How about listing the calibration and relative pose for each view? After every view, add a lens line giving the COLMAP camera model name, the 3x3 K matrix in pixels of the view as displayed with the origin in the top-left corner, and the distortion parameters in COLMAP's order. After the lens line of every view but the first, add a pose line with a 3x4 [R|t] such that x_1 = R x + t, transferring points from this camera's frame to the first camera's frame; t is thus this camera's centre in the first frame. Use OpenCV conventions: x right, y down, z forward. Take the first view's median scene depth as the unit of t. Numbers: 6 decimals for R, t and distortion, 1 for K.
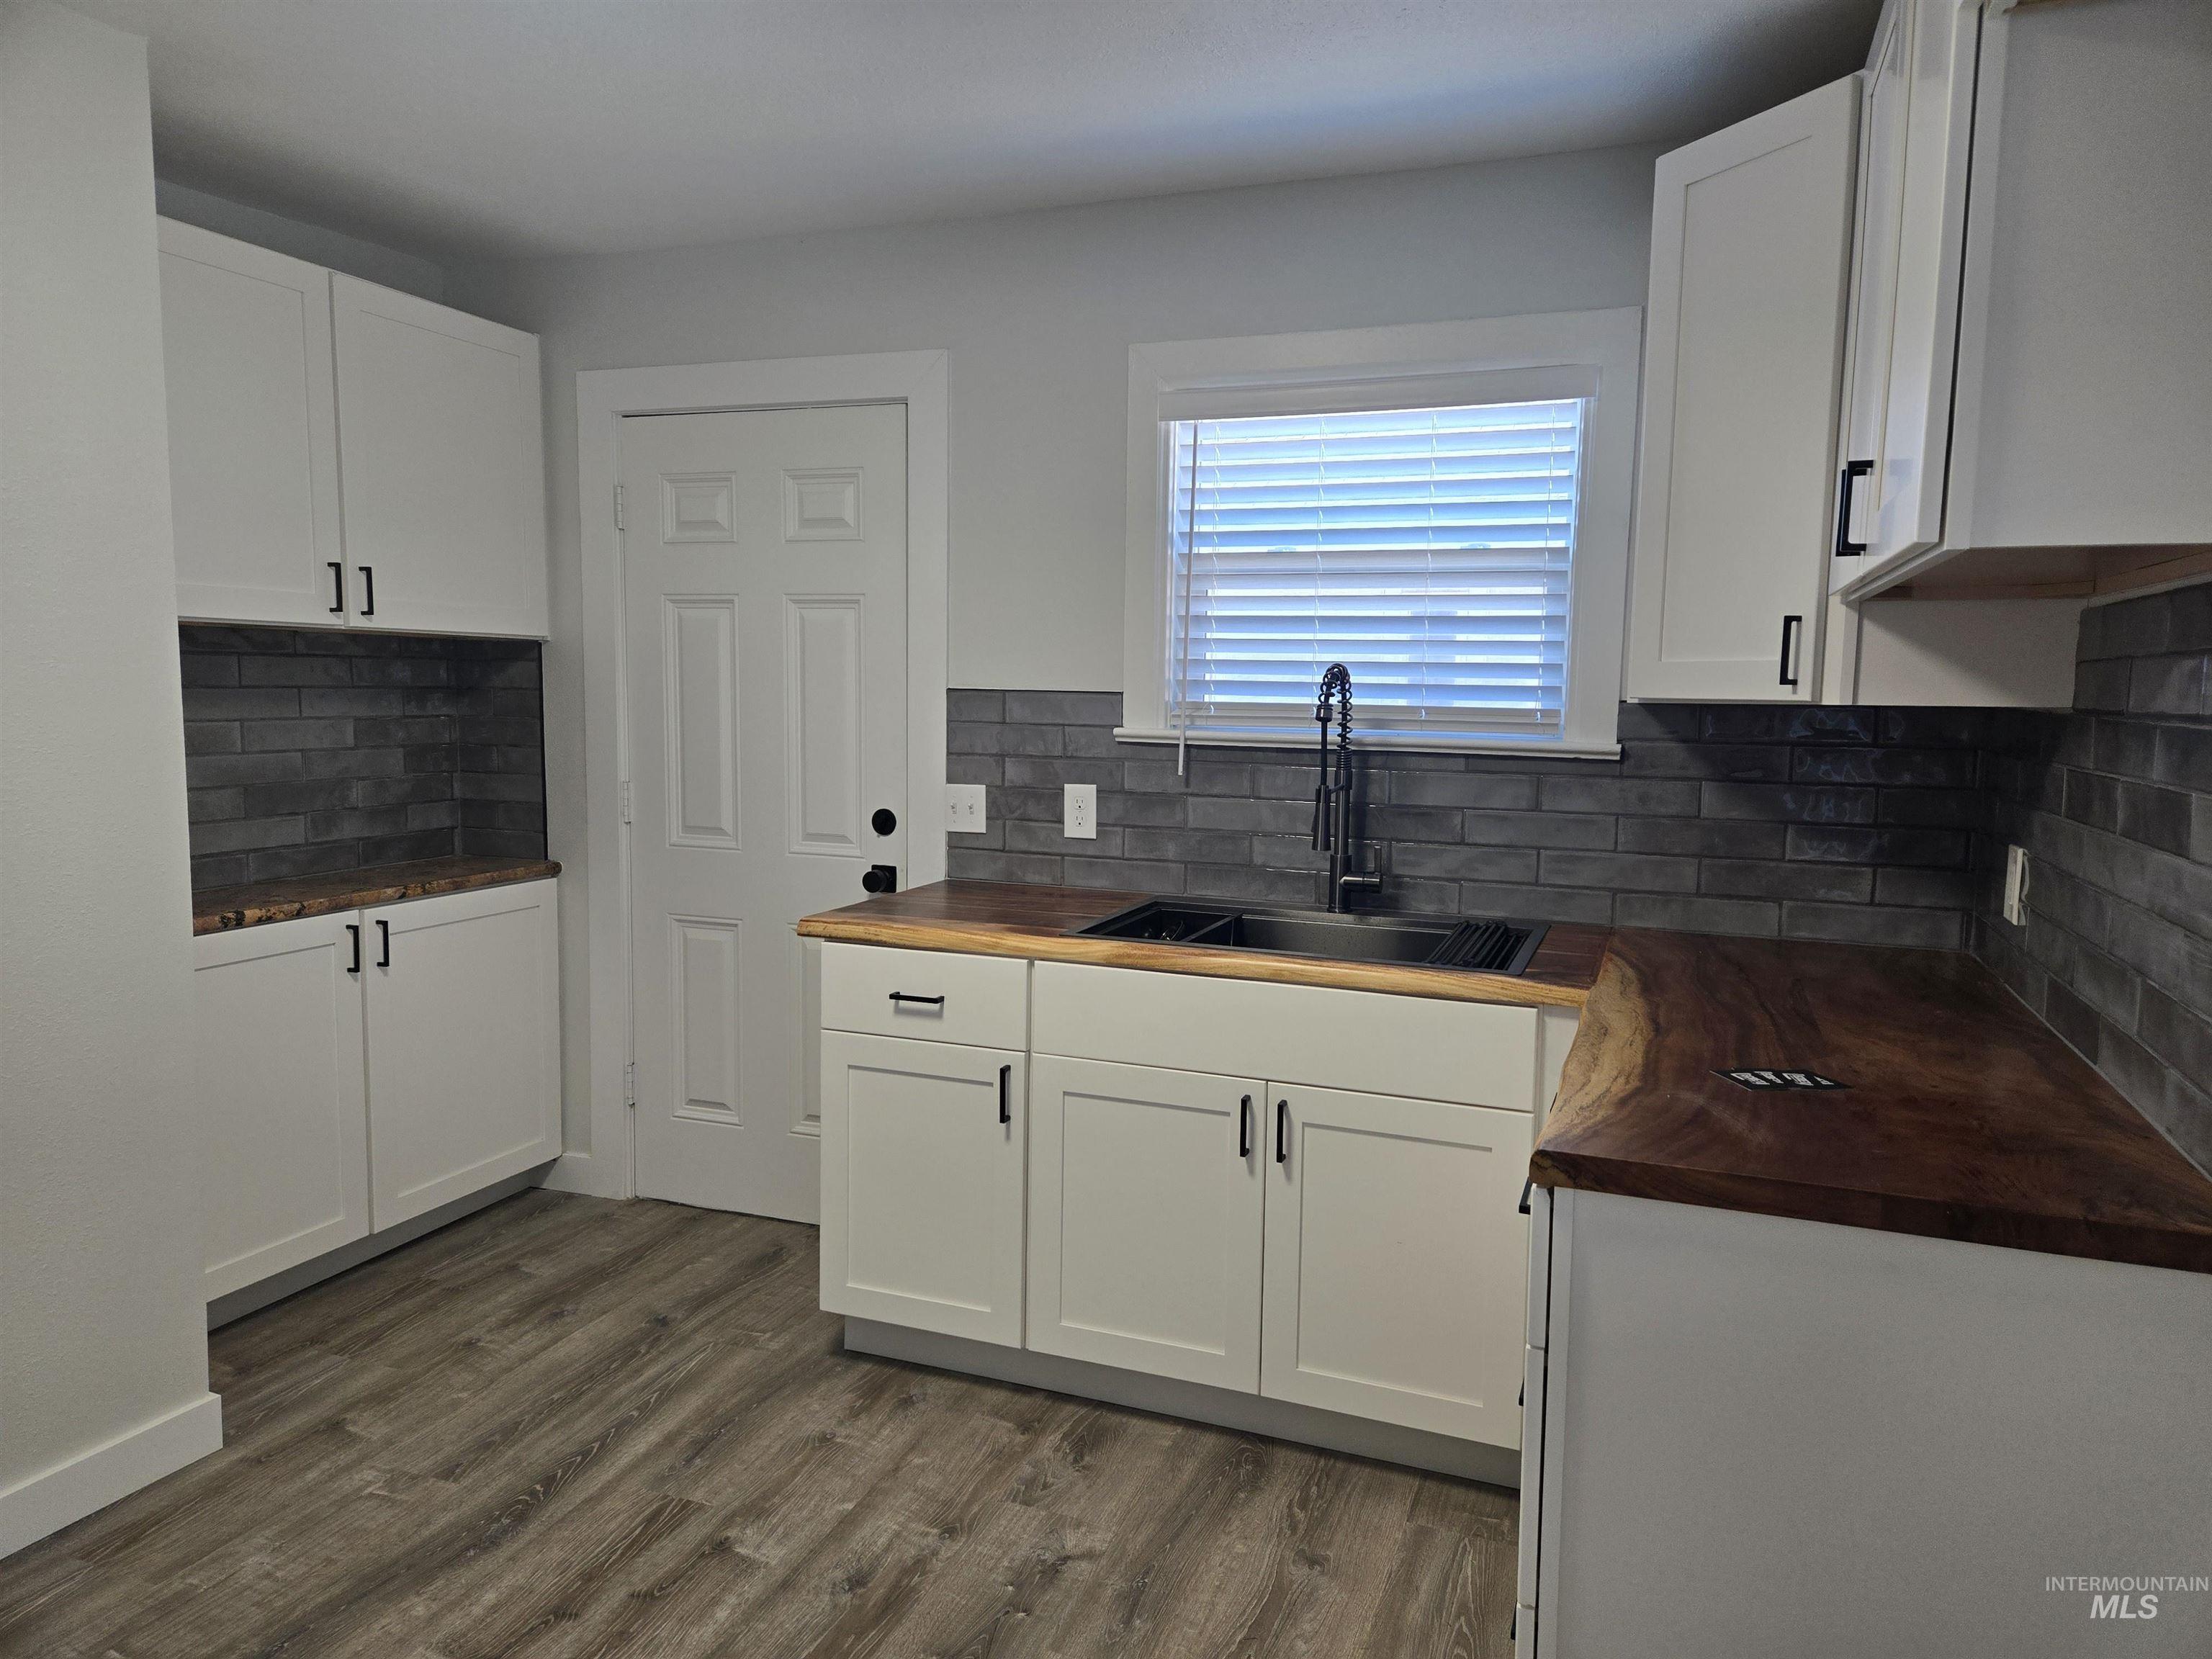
lens RADIAL K [[1477.2, 0, 1106.0], [0, 1477.2, 829.5], [0, 0, 1]] dist [0.088827, -0.066611]
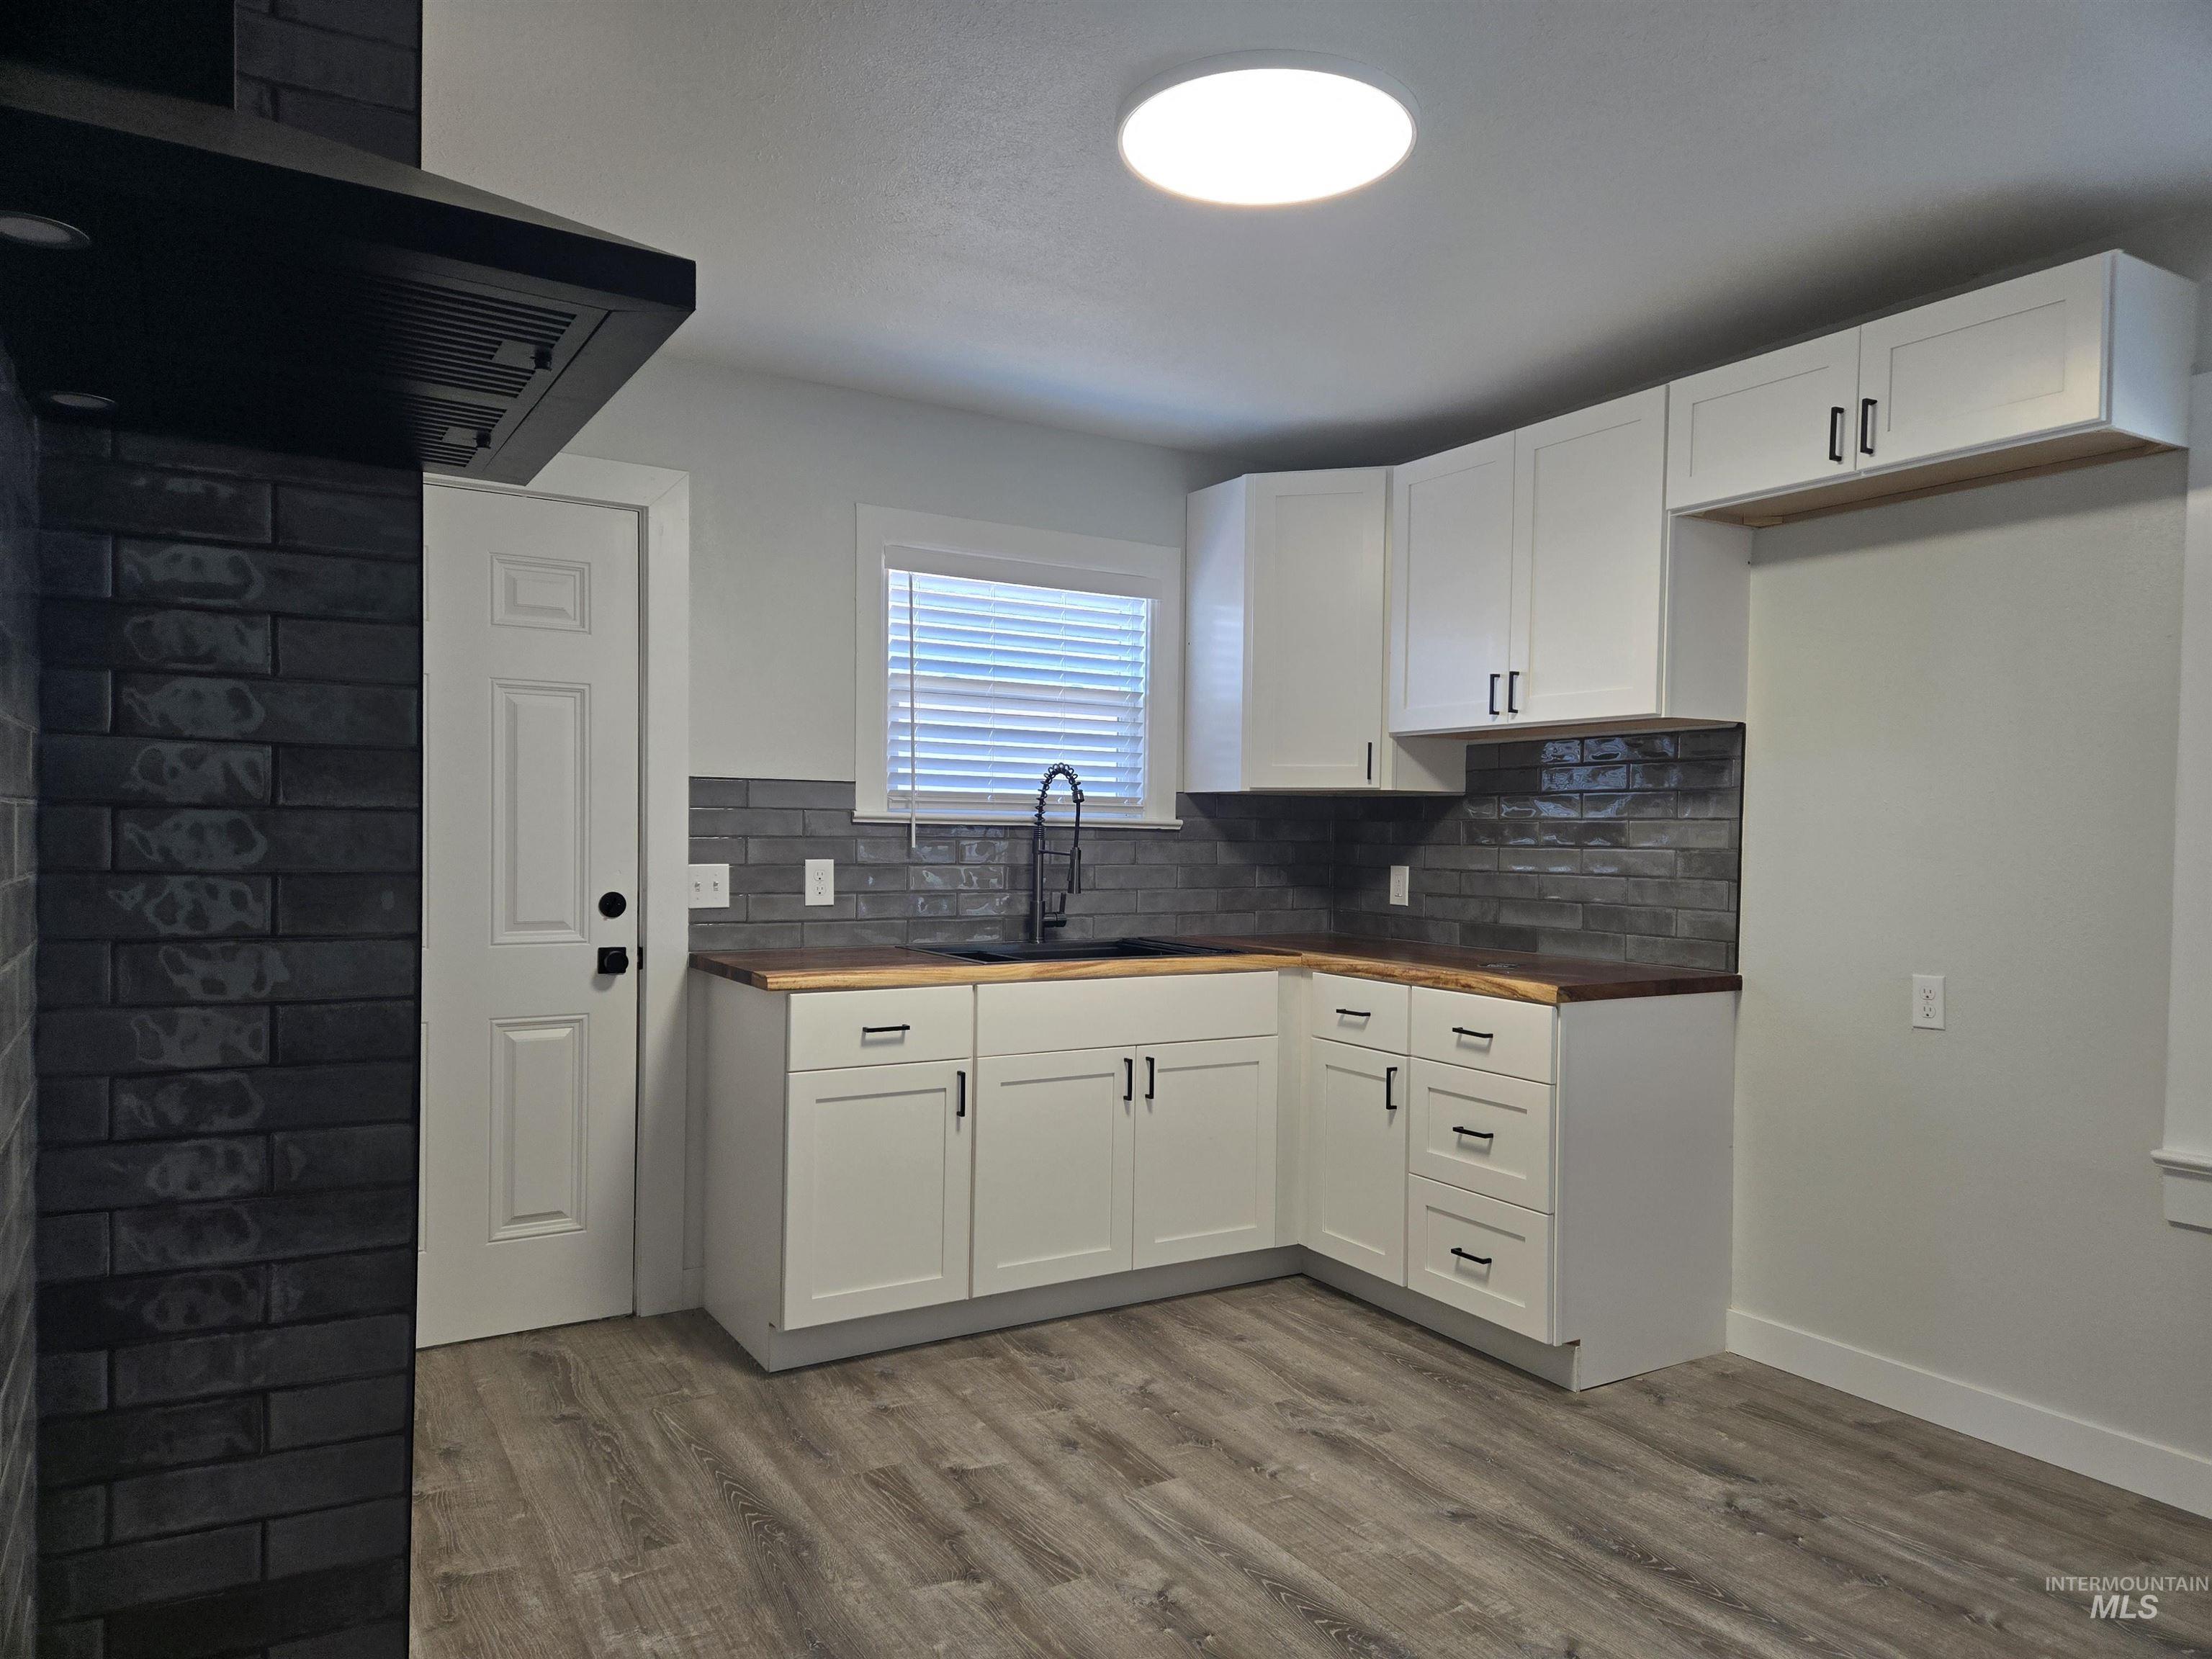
lens RADIAL K [[1487.0, 0, 1121.4], [0, 1487.0, 863.3], [0, 0, 1]] dist [0.086631, -0.072662]
pose [[0.603535, -0.025639, 0.796924, -0.948769], [0.077063, 0.996679, -0.026296, 0.025867], [-0.793604, 0.077284, 0.603507, 0.107120]]
